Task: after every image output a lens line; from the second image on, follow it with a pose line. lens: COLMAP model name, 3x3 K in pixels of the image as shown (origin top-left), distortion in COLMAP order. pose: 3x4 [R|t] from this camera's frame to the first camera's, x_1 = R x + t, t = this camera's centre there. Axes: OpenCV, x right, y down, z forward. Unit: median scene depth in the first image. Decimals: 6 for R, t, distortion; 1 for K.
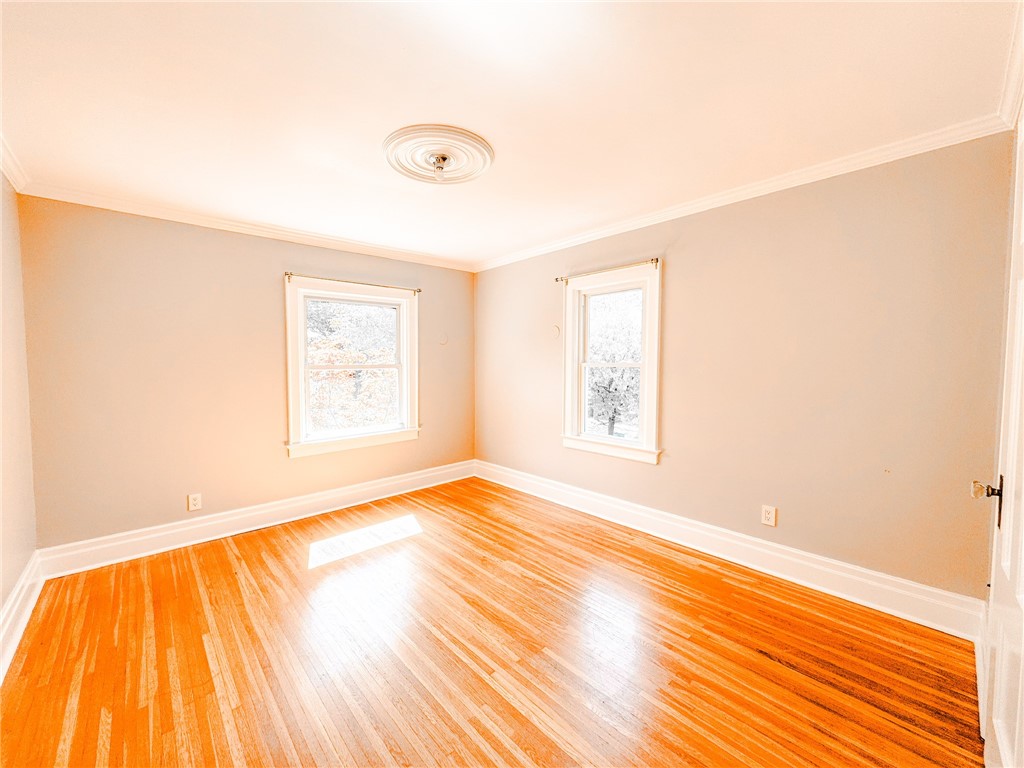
lens RADIAL K [[408.1, 0, 510.7], [0, 408.1, 377.4], [0, 0, 1]] dist [-0.000747, 0.000436]
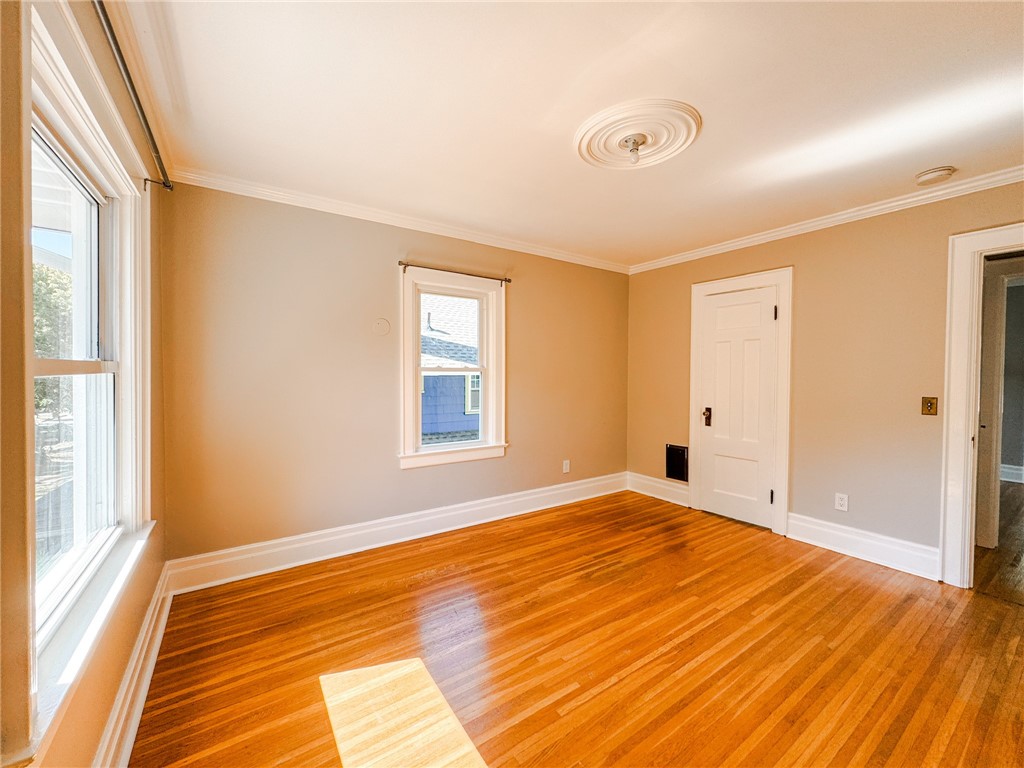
lens RADIAL K [[406.3, 0, 512.0], [0, 406.3, 384.0], [0, 0, 1]] dist [0.001028, 0.000201]
pose [[0.147603, -0.022438, 0.988792, -0.779639], [0.030093, 0.999382, 0.018186, -0.010980], [-0.988589, 0.027071, 0.148187, 0.808641]]
